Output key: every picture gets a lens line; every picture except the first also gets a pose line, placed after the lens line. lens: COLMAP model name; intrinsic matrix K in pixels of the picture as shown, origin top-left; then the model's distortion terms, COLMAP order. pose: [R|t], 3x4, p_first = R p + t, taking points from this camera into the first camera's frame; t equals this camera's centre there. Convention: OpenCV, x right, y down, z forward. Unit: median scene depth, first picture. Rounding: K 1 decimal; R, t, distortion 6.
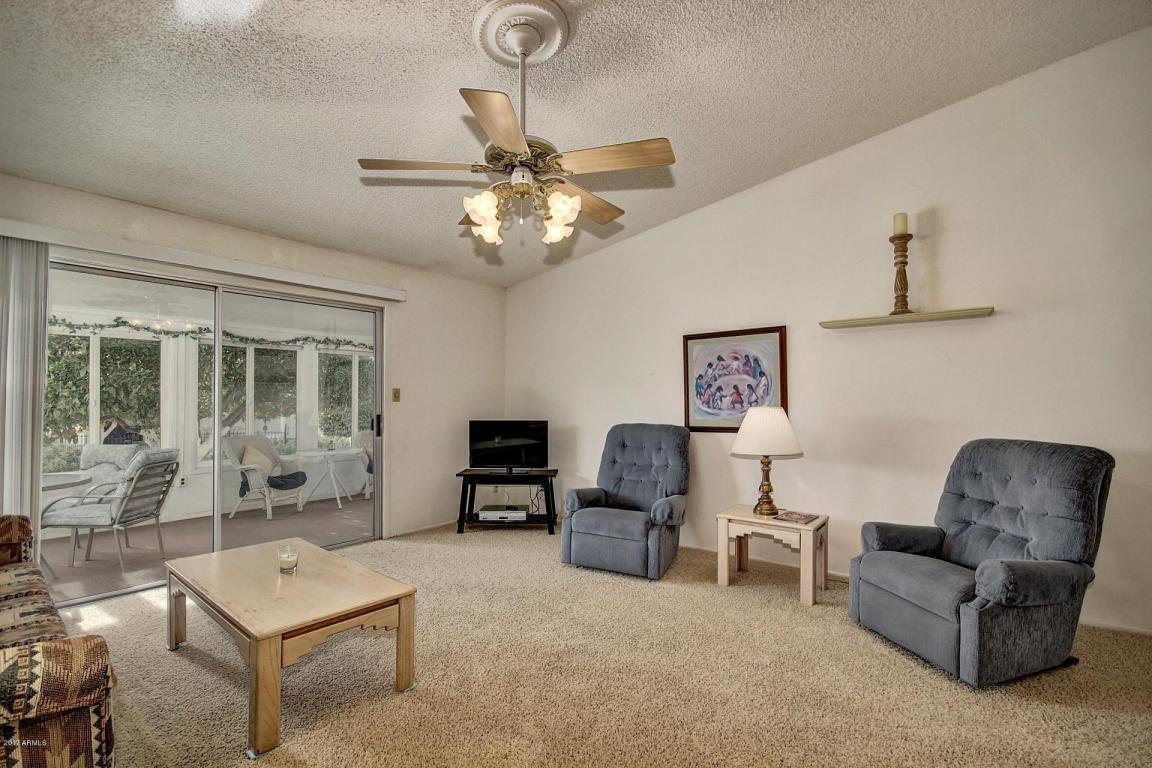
lens RADIAL K [[531.7, 0, 571.5], [0, 531.7, 389.3], [0, 0, 1]] dist [-0.003827, -0.001922]
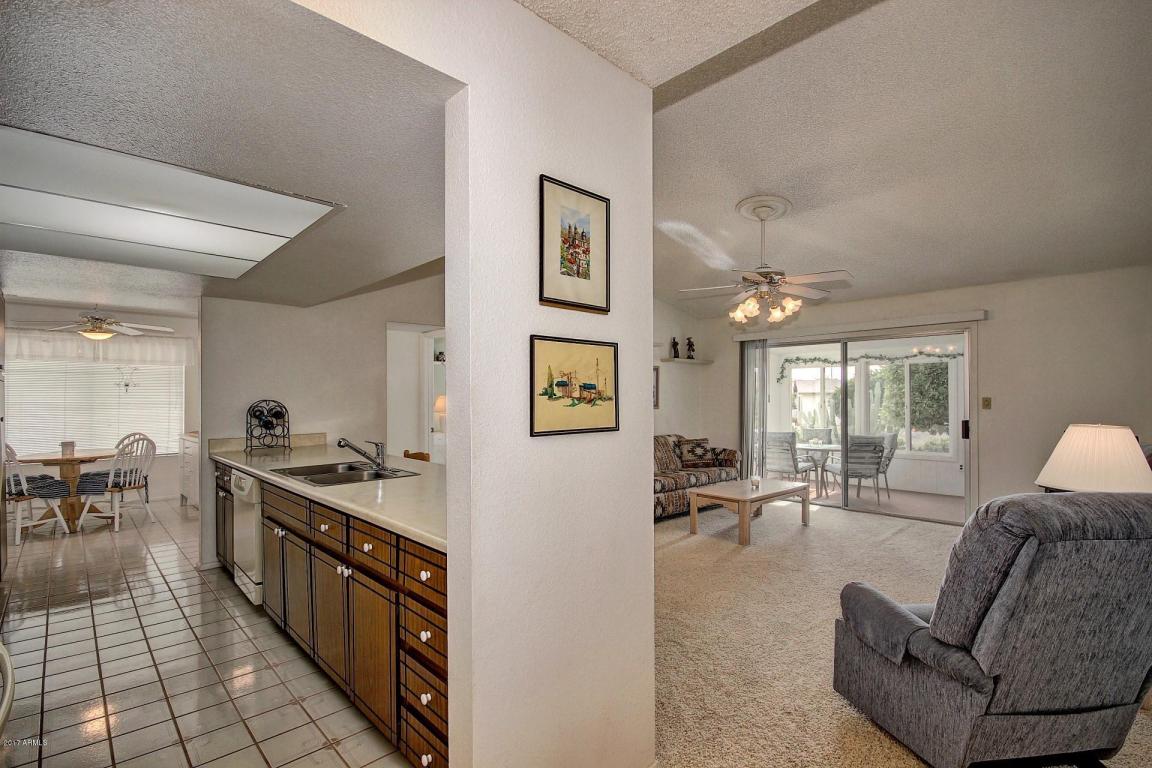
lens RADIAL K [[531.7, 0, 580.5], [0, 531.7, 398.2], [0, 0, 1]] dist [-0.003827, -0.001922]
pose [[-0.126075, -0.003622, -0.992014, 0.847252], [0.019109, 0.999799, -0.006079, -0.009567], [0.991837, -0.019723, -0.125980, 0.288397]]
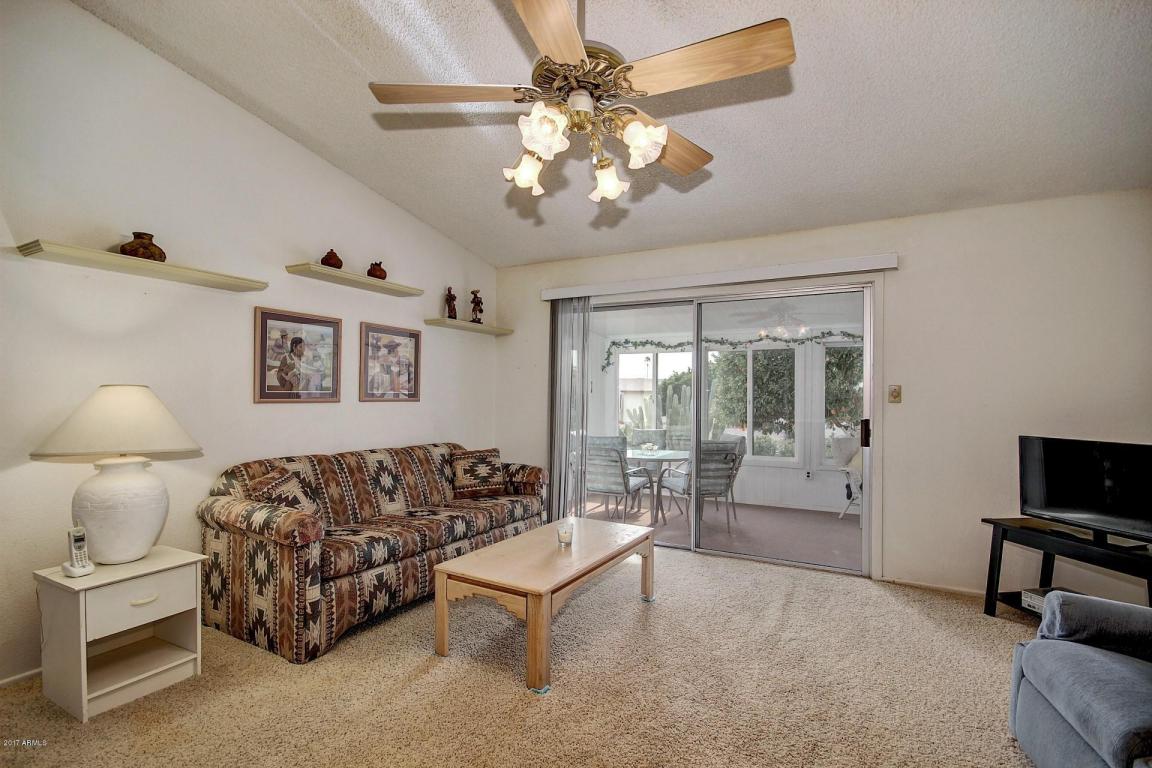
lens RADIAL K [[531.7, 0, 583.9], [0, 531.7, 397.7], [0, 0, 1]] dist [-0.003827, -0.001922]
pose [[0.196643, 0.000867, -0.980475, 0.307463], [0.008530, 0.999960, 0.002595, 0.009006], [0.980438, -0.008874, 0.196628, 0.408032]]
